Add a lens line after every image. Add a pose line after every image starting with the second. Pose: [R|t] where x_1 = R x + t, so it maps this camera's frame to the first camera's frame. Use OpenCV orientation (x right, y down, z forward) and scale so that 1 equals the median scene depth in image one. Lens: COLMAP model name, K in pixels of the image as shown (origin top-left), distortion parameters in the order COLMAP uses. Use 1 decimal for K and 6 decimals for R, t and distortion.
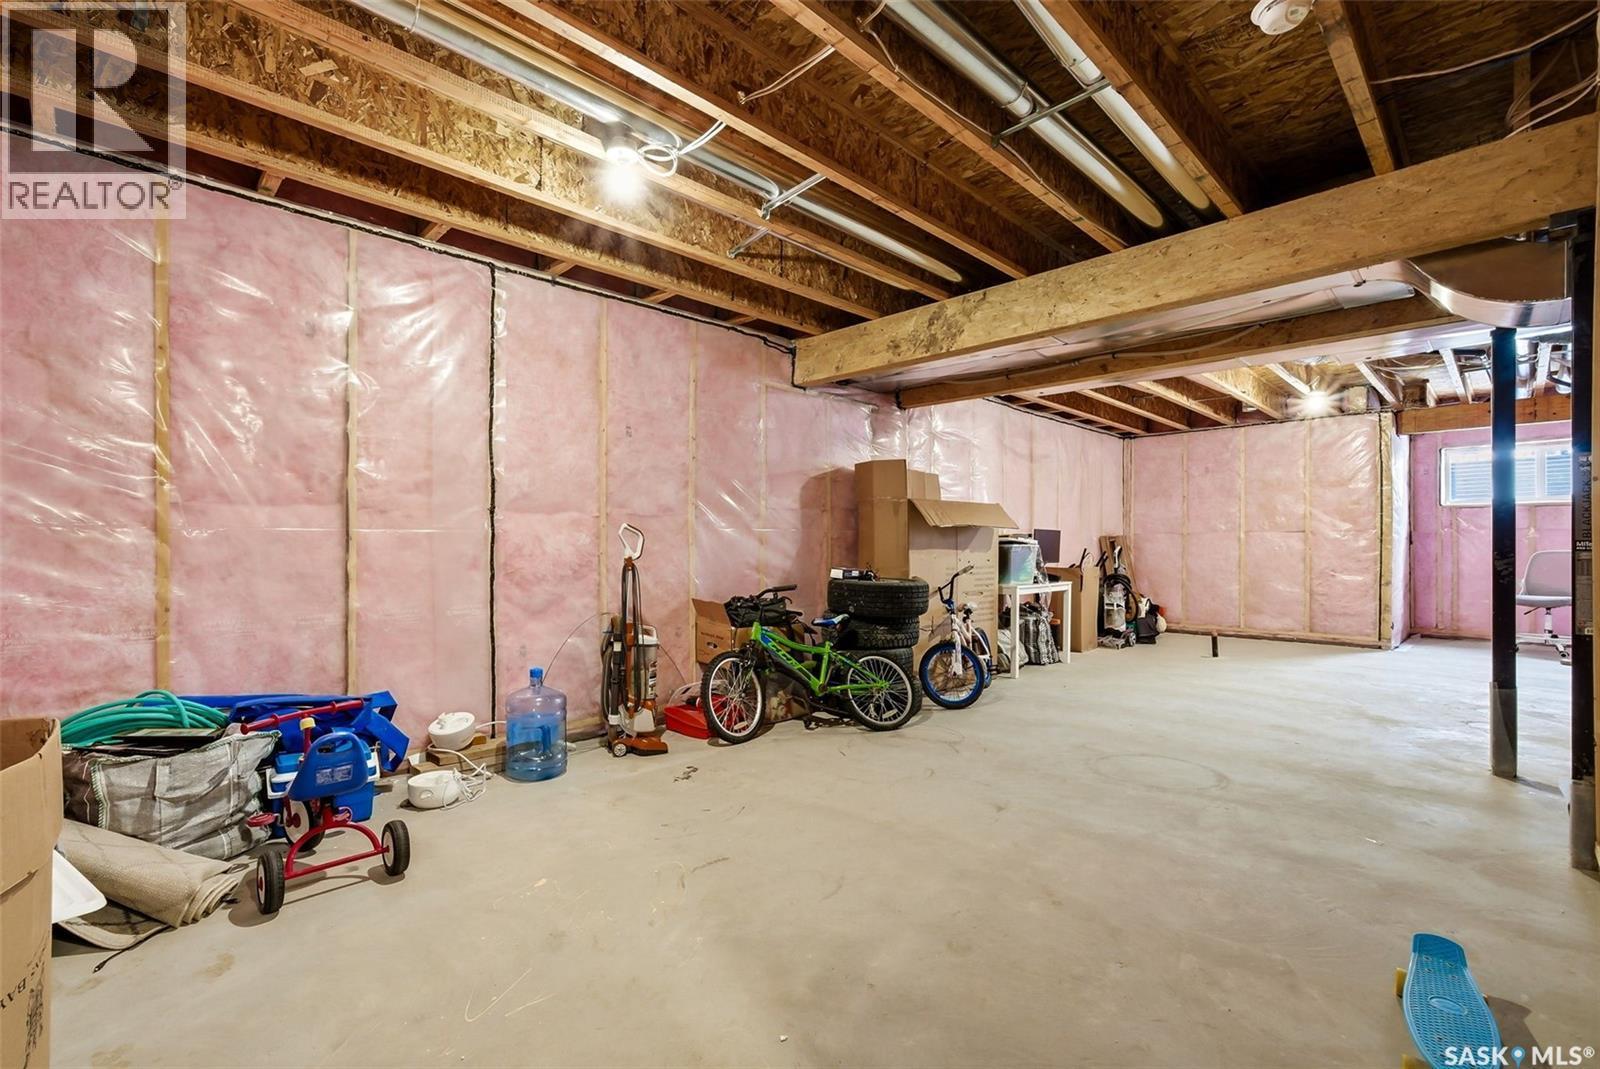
lens RADIAL K [[717.3, 0, 802.0], [0, 717.3, 544.2], [0, 0, 1]] dist [0.002370, -0.000033]
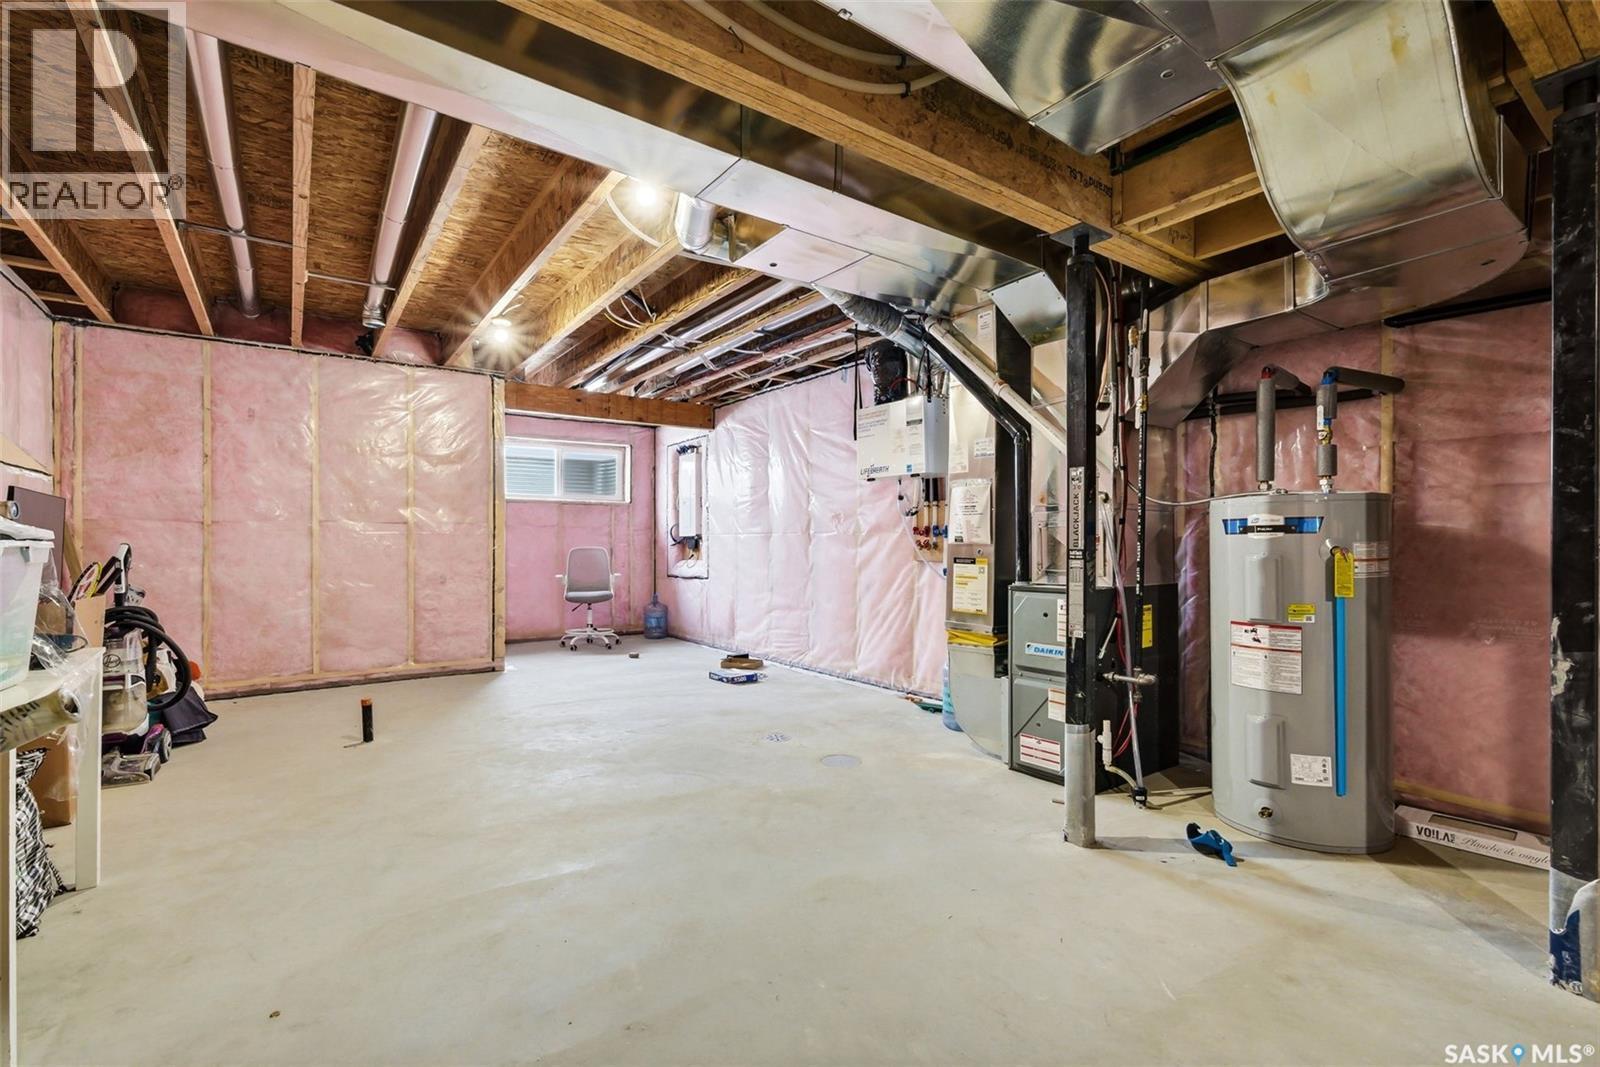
lens RADIAL K [[717.3, 0, 803.7], [0, 717.3, 542.8], [0, 0, 1]] dist [0.002370, -0.000033]
pose [[0.167179, -0.002946, 0.985922, 0.064757], [-0.004914, 0.999981, 0.003821, -0.002799], [-0.985914, -0.005483, 0.167161, 0.483598]]
